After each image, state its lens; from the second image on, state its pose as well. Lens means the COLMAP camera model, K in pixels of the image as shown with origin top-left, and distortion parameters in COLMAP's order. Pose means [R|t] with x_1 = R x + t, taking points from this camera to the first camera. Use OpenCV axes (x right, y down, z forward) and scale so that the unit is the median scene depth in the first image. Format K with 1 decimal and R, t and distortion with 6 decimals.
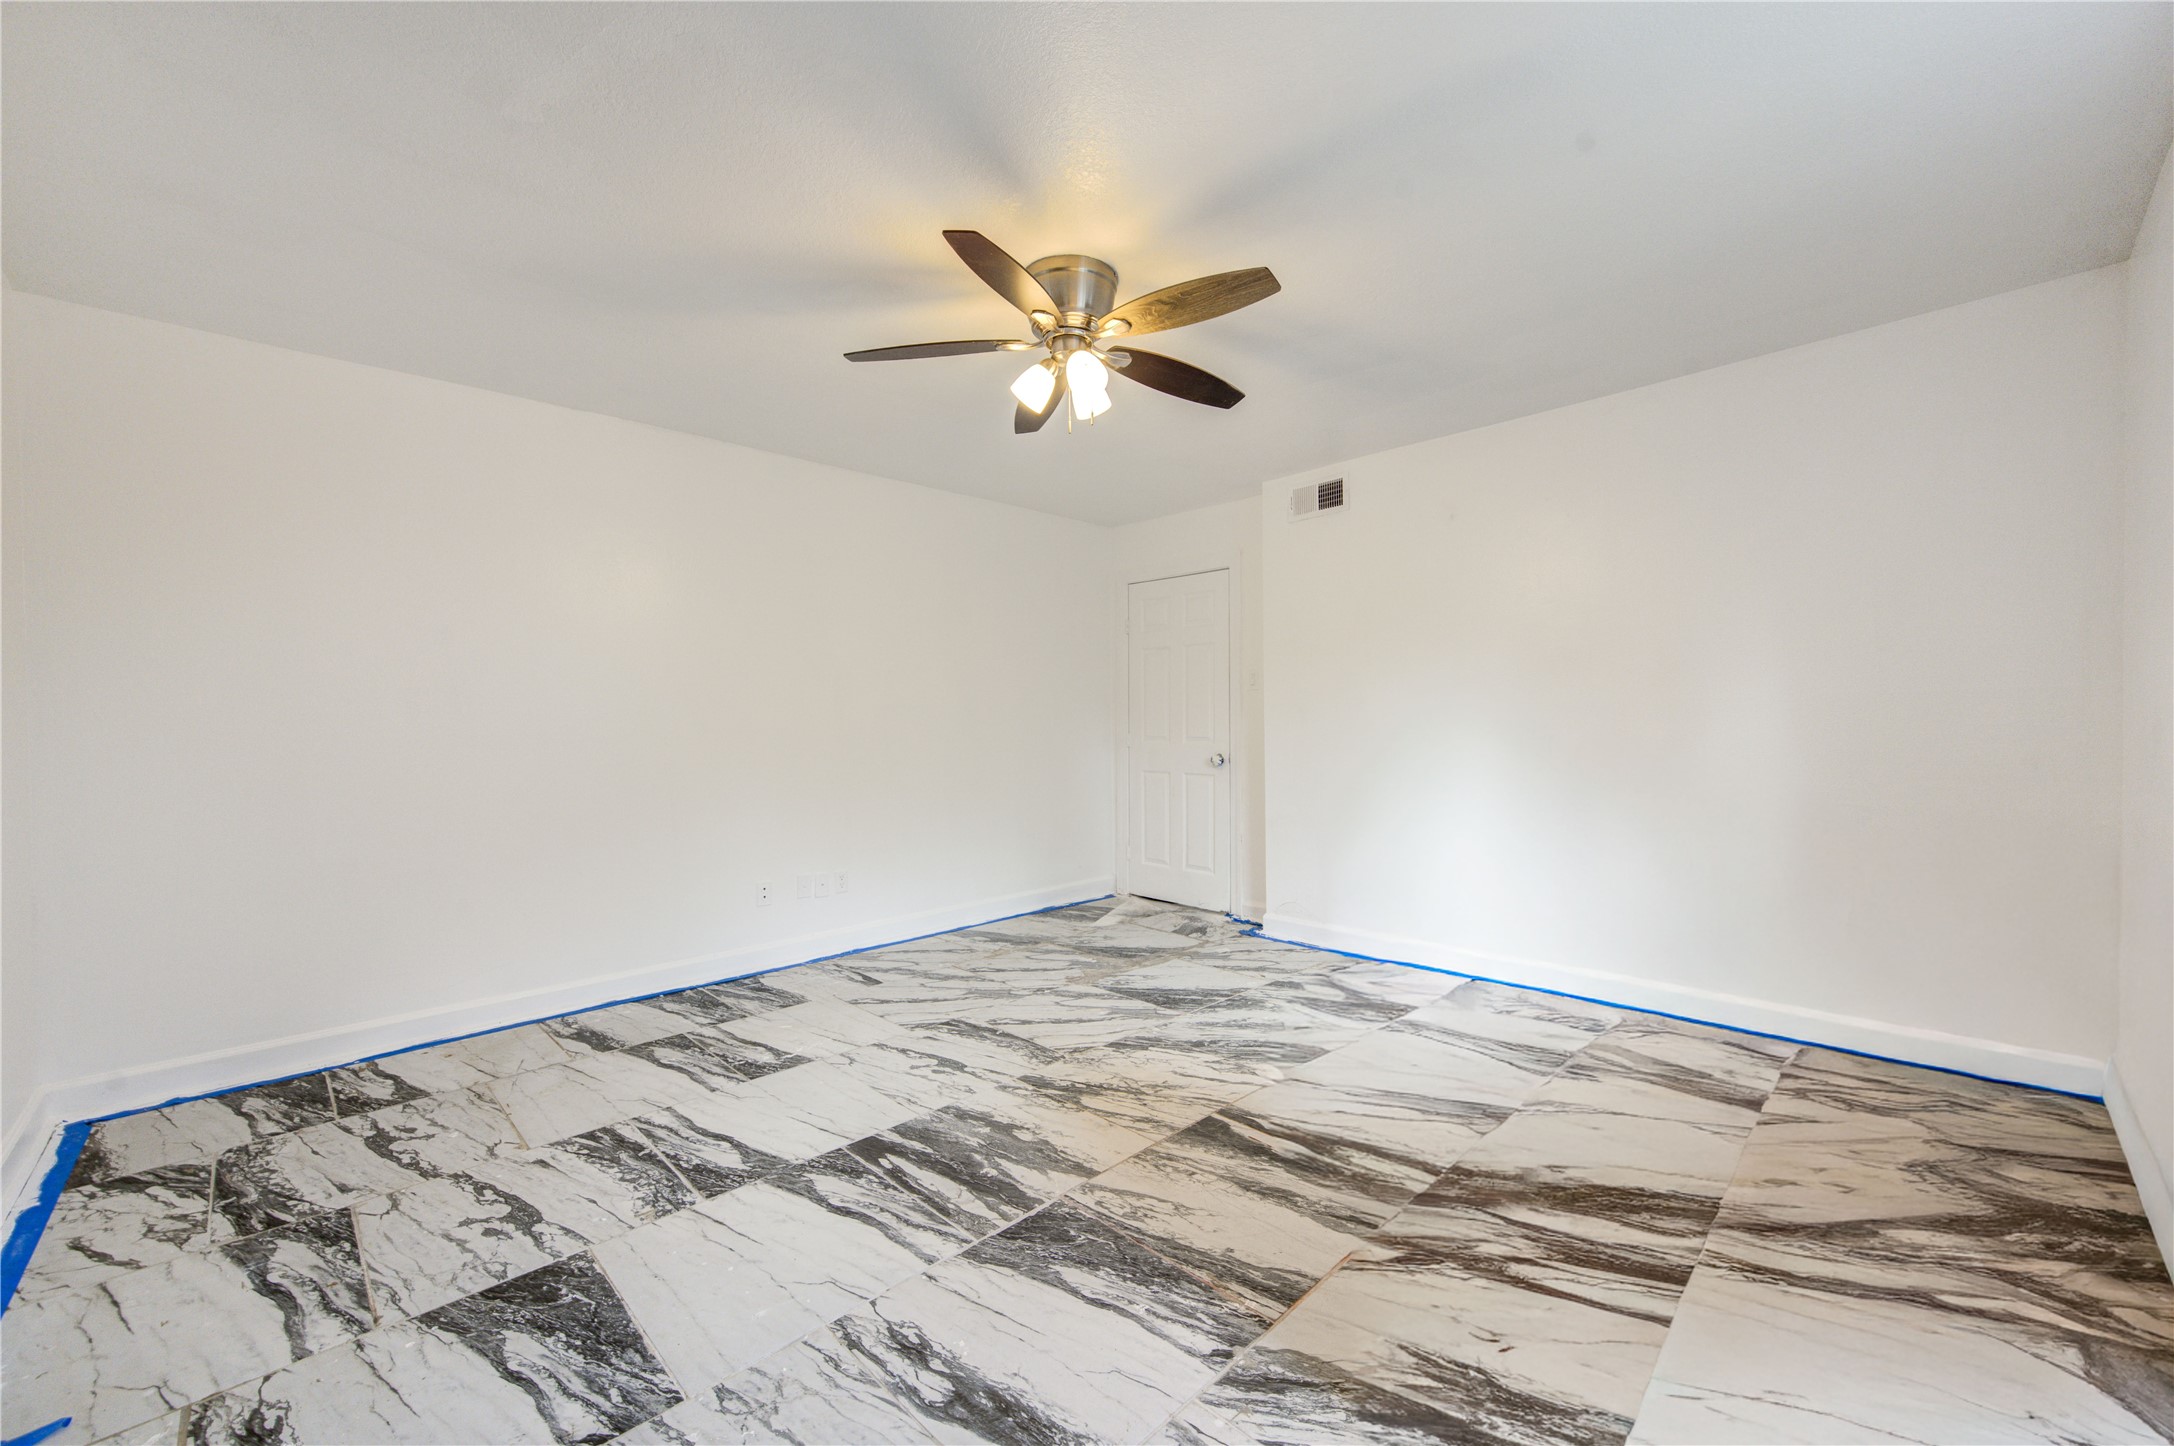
lens RADIAL K [[843.8, 0, 1097.3], [0, 843.8, 726.3], [0, 0, 1]] dist [0.001257, -0.000954]
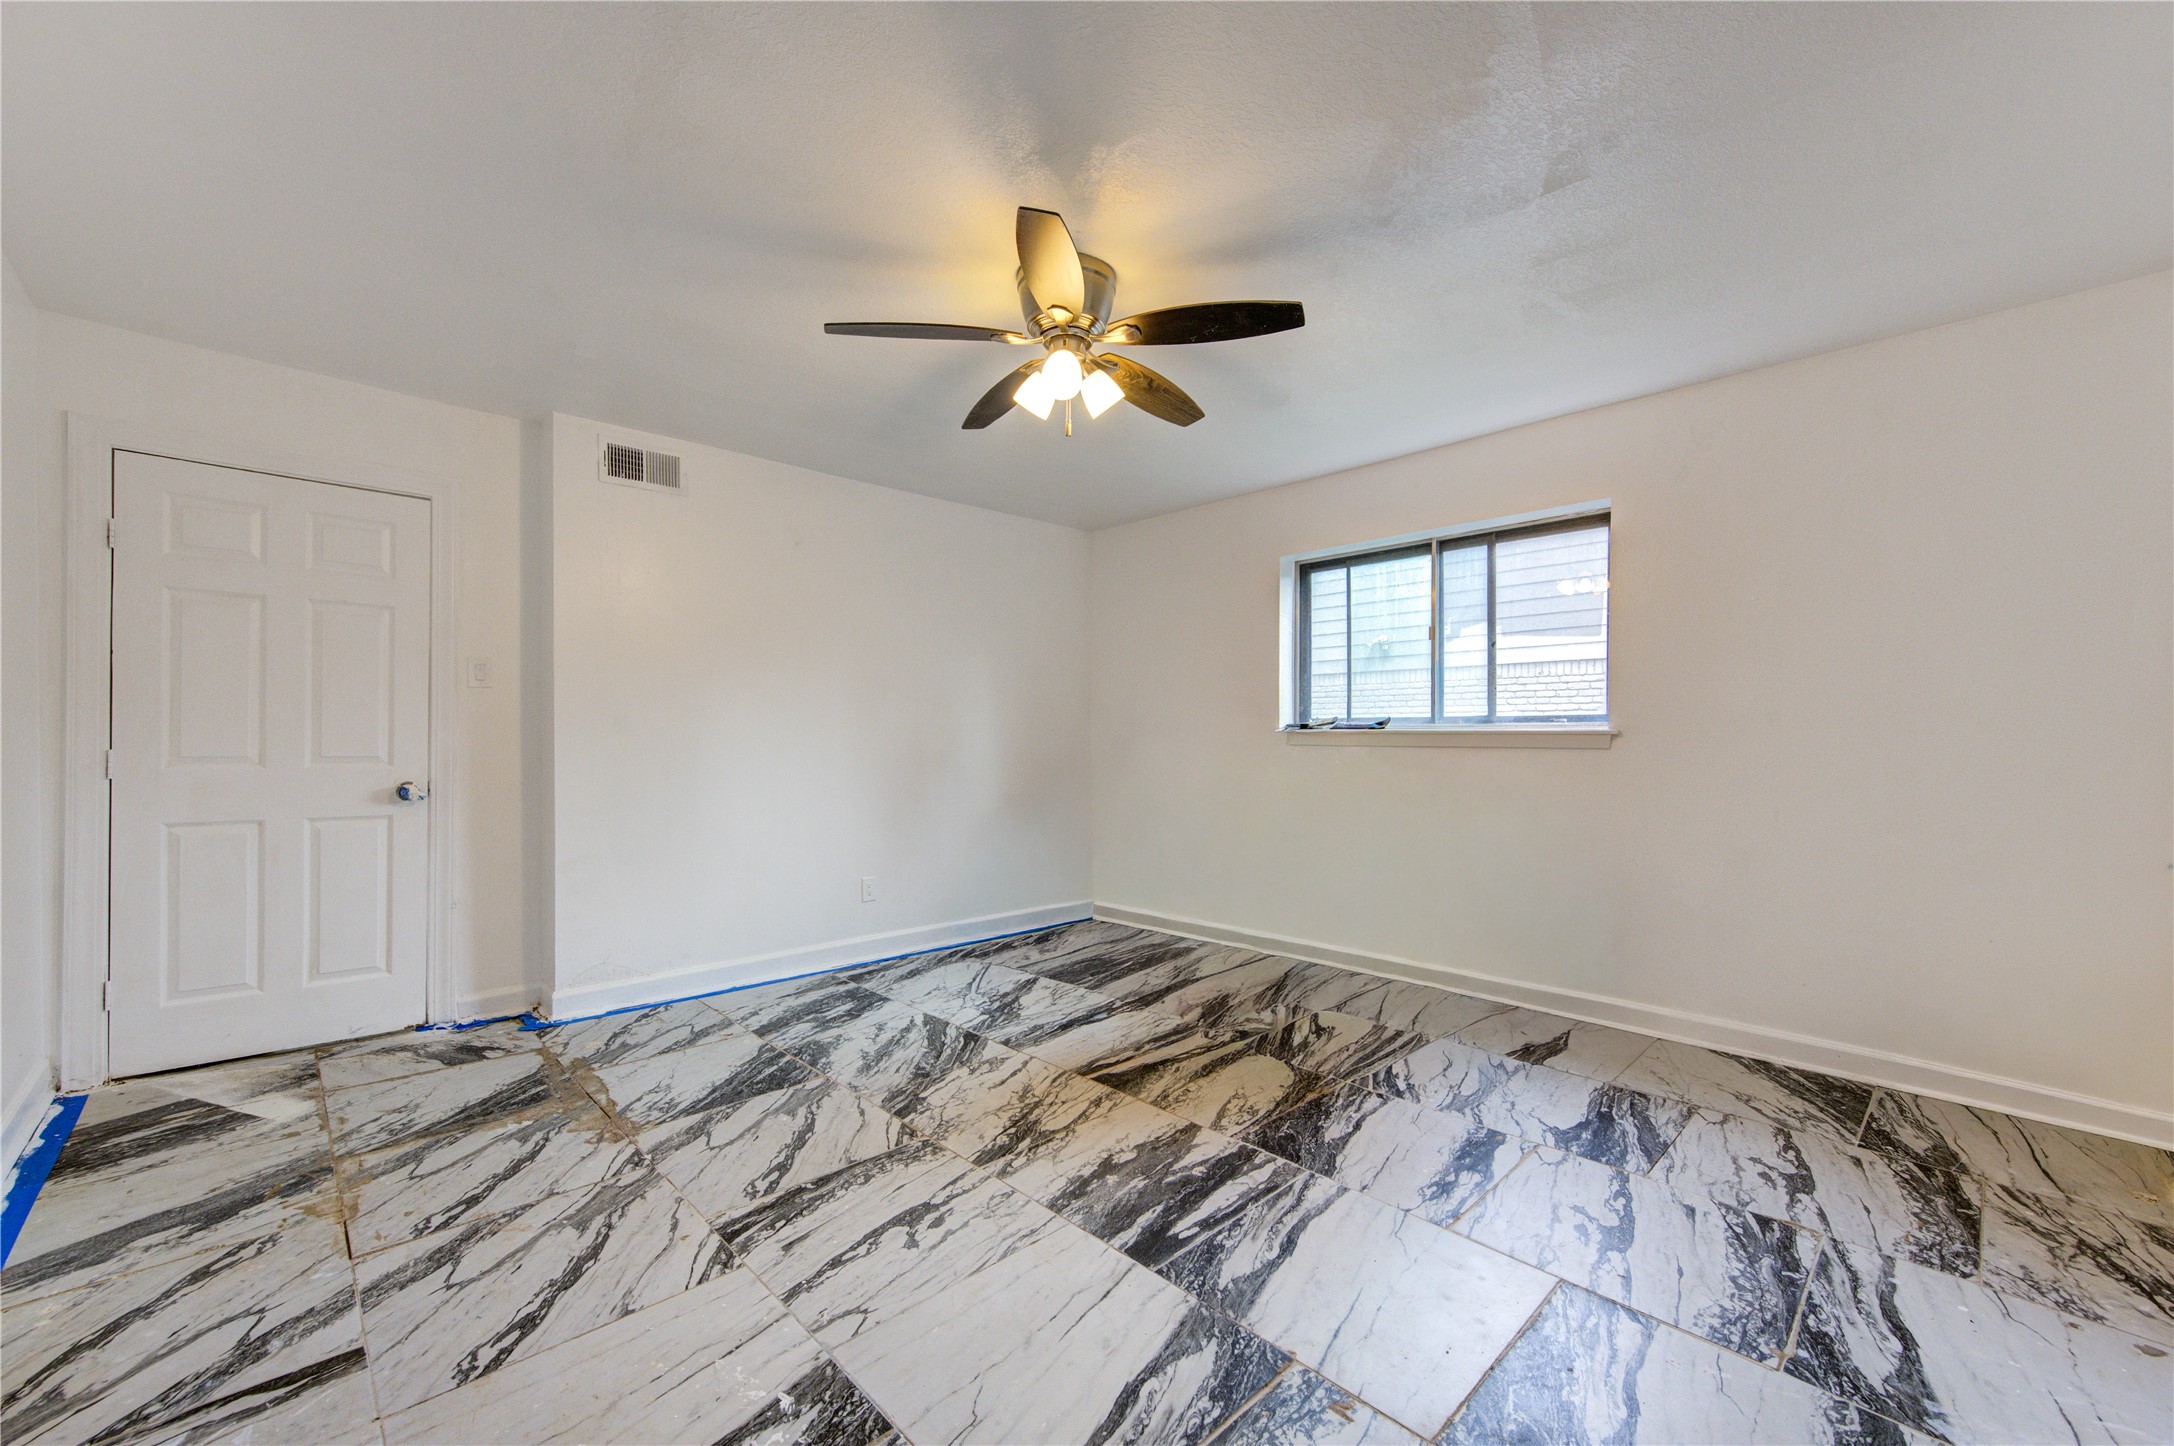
lens RADIAL K [[843.8, 0, 1096.4], [0, 843.8, 731.1], [0, 0, 1]] dist [0.001257, -0.000954]
pose [[0.030307, 0.018746, 0.999365, -0.880451], [0.000494, 0.999824, -0.018770, 0.009103], [-0.999541, 0.001063, 0.030293, 0.823871]]
